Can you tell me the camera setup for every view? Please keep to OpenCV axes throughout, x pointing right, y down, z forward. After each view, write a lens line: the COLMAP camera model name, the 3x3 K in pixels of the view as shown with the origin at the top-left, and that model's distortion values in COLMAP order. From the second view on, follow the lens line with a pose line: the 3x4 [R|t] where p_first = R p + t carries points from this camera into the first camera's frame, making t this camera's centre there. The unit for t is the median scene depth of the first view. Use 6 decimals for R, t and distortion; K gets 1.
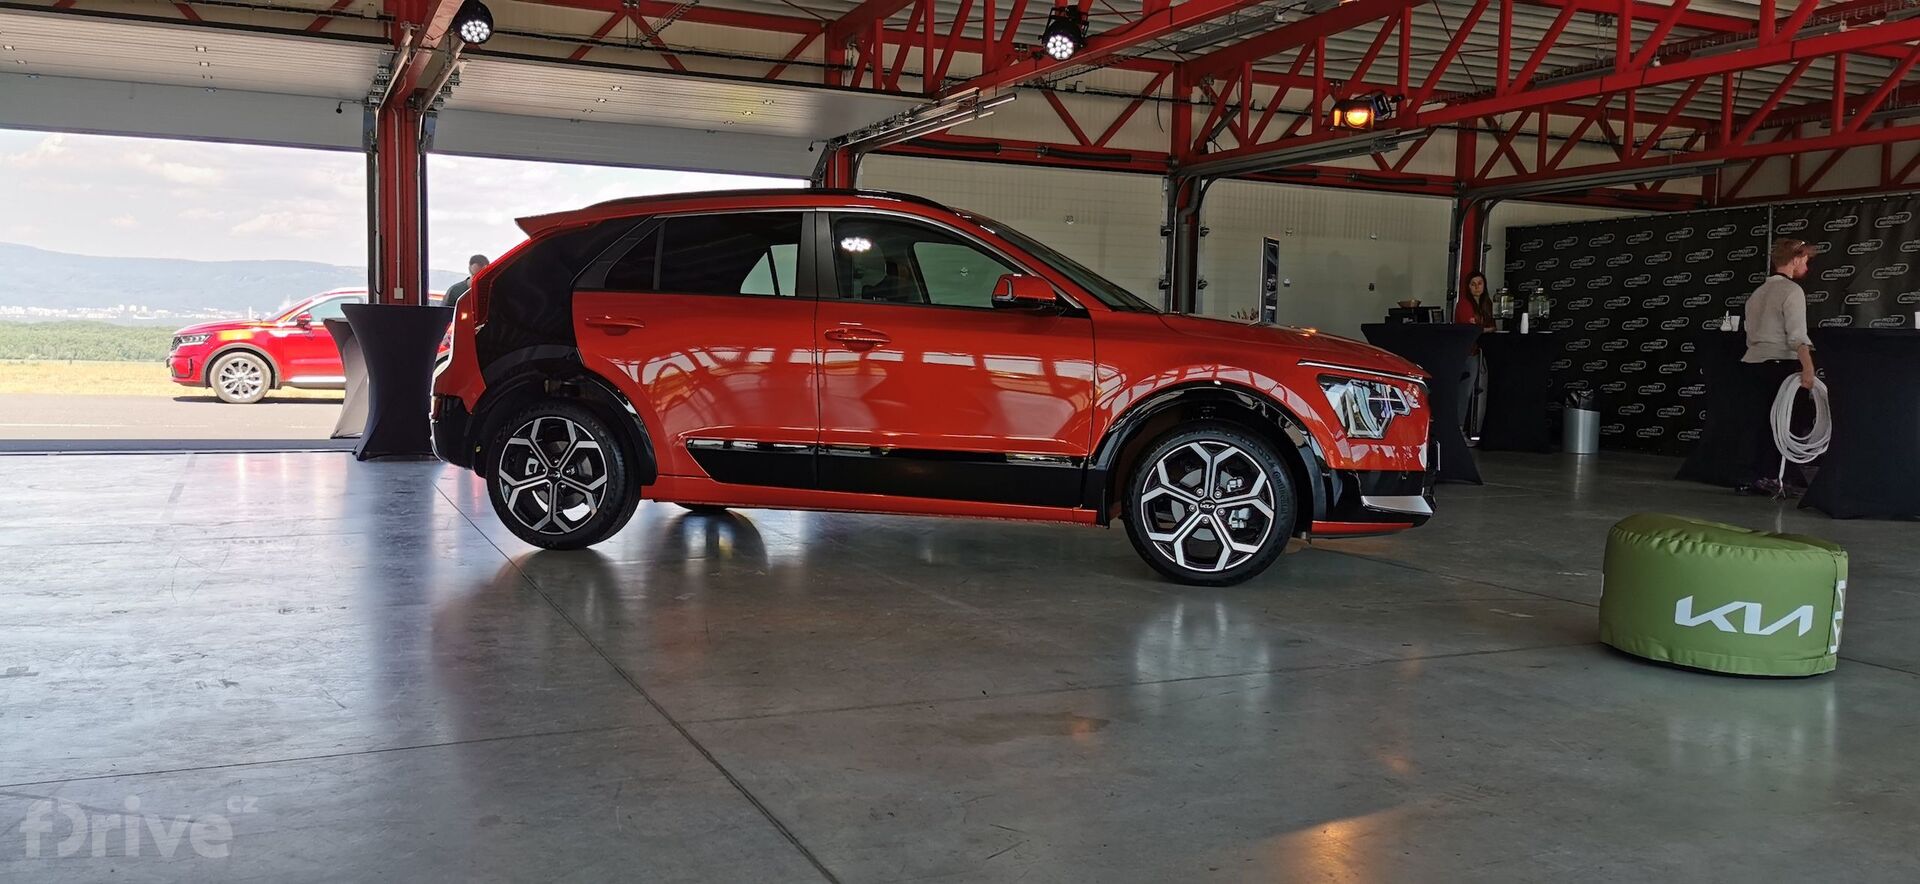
lens RADIAL K [[1483.5, 0, 949.9], [0, 1483.5, 436.7], [0, 0, 1]] dist [0.017938, -0.034952]
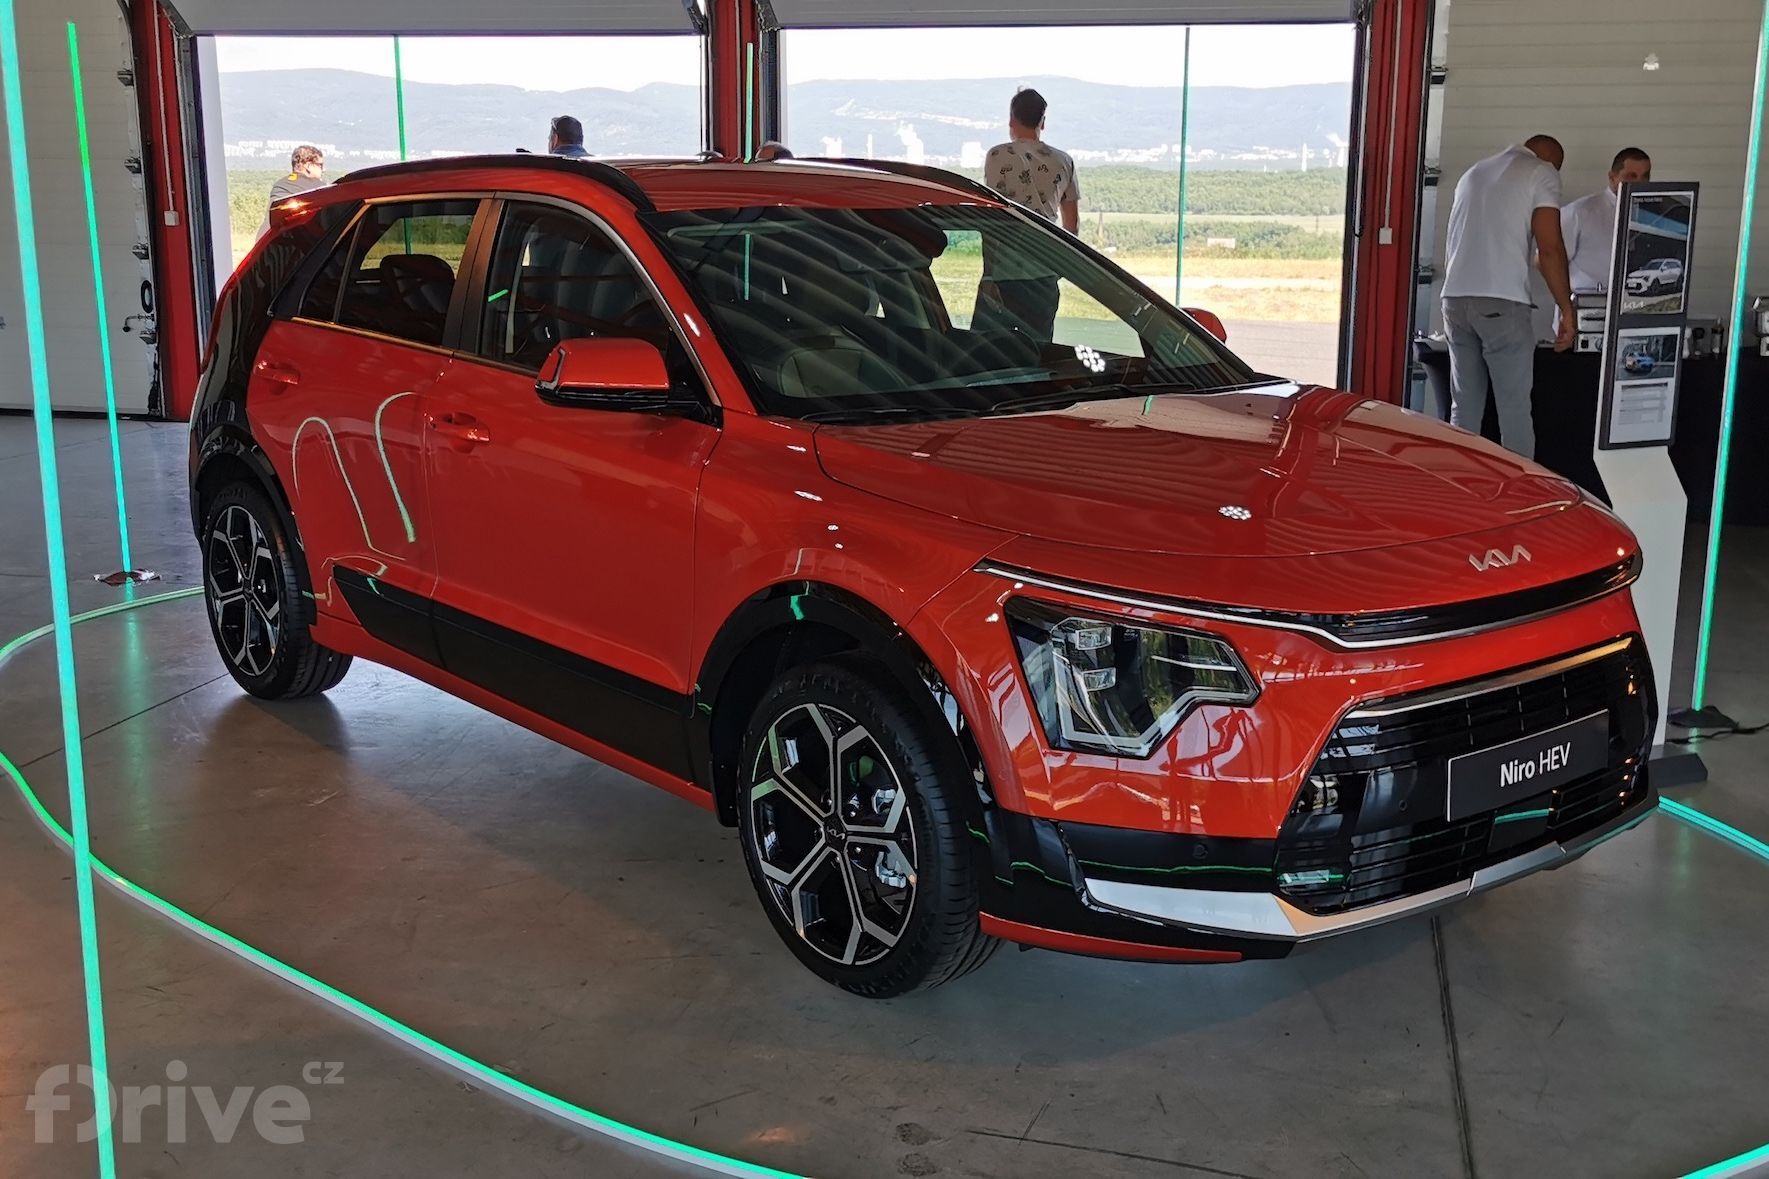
lens RADIAL K [[1991.9, 0, 896.0], [0, 1991.9, 598.1], [0, 0, 1]] dist [-0.011175, 0.000000]
pose [[0.790124, 0.114373, -0.602182, 0.575170], [-0.026970, 0.987973, 0.152259, -0.130280], [0.612354, -0.104063, 0.783705, 0.501990]]
